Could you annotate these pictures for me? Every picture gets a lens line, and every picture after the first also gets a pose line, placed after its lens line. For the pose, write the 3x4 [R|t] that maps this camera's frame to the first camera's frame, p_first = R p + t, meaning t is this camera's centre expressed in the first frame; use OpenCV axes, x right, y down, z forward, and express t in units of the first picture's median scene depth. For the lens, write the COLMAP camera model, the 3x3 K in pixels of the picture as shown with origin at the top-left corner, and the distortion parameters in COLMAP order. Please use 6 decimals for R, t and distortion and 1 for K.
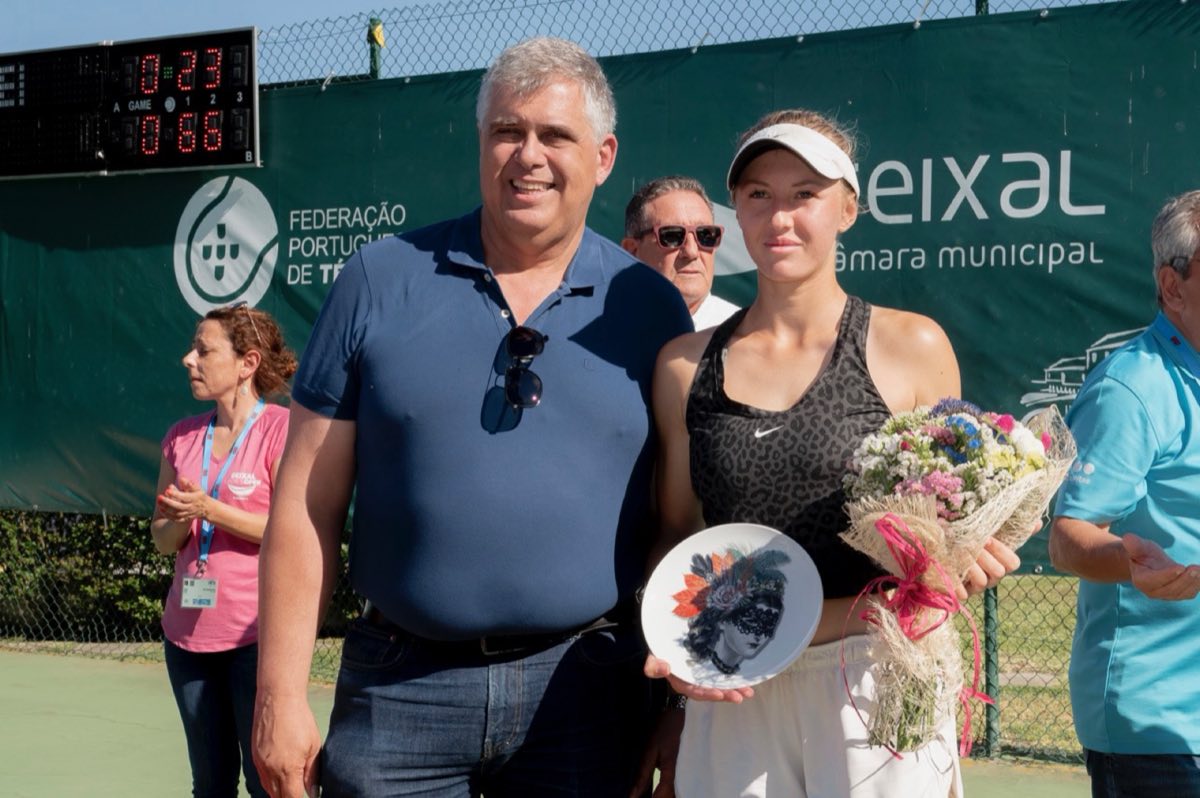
lens RADIAL K [[2173.2, 0, 601.0], [0, 2173.2, 408.0], [0, 0, 1]] dist [0.011220, 0.000000]
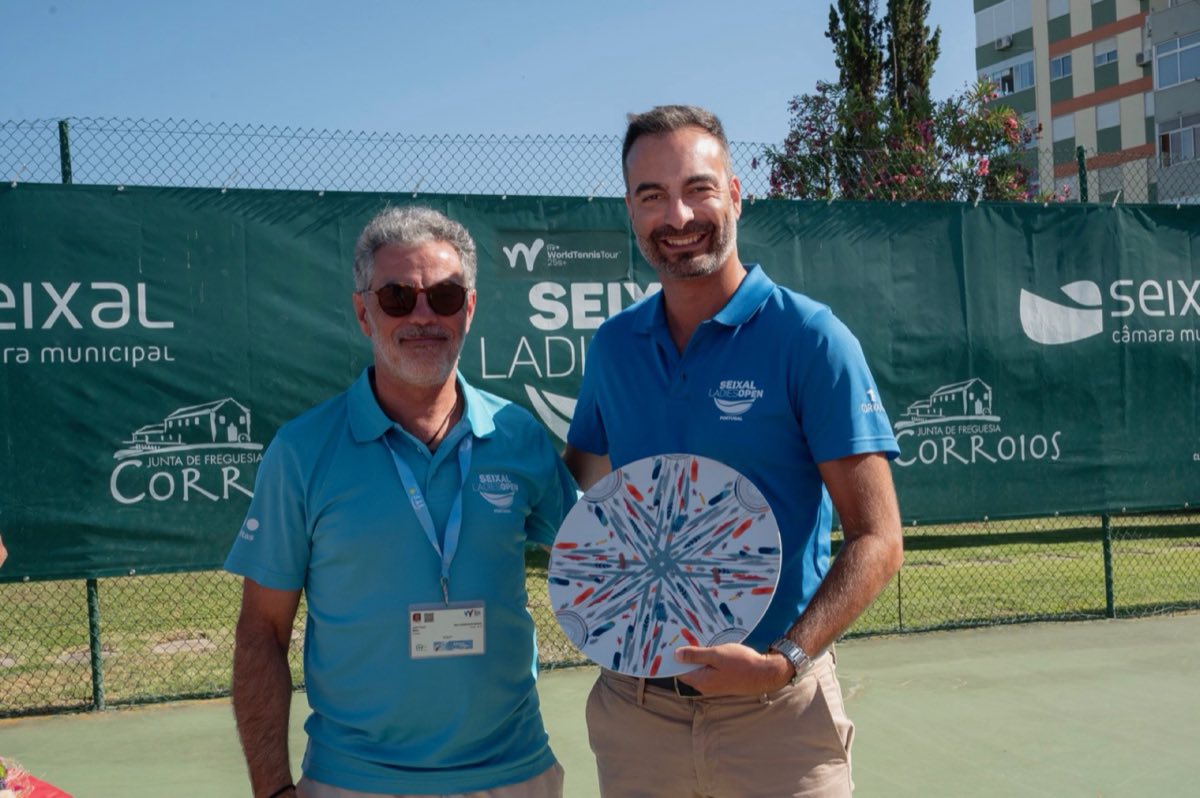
lens RADIAL K [[1302.4, 0, 638.9], [0, 1302.4, 403.5], [0, 0, 1]] dist [0.032751, 0.000000]
pose [[0.609209, -0.009138, 0.792957, -0.267971], [0.044273, 0.998766, -0.022504, -0.002958], [-0.791773, 0.048816, 0.608861, 0.192578]]
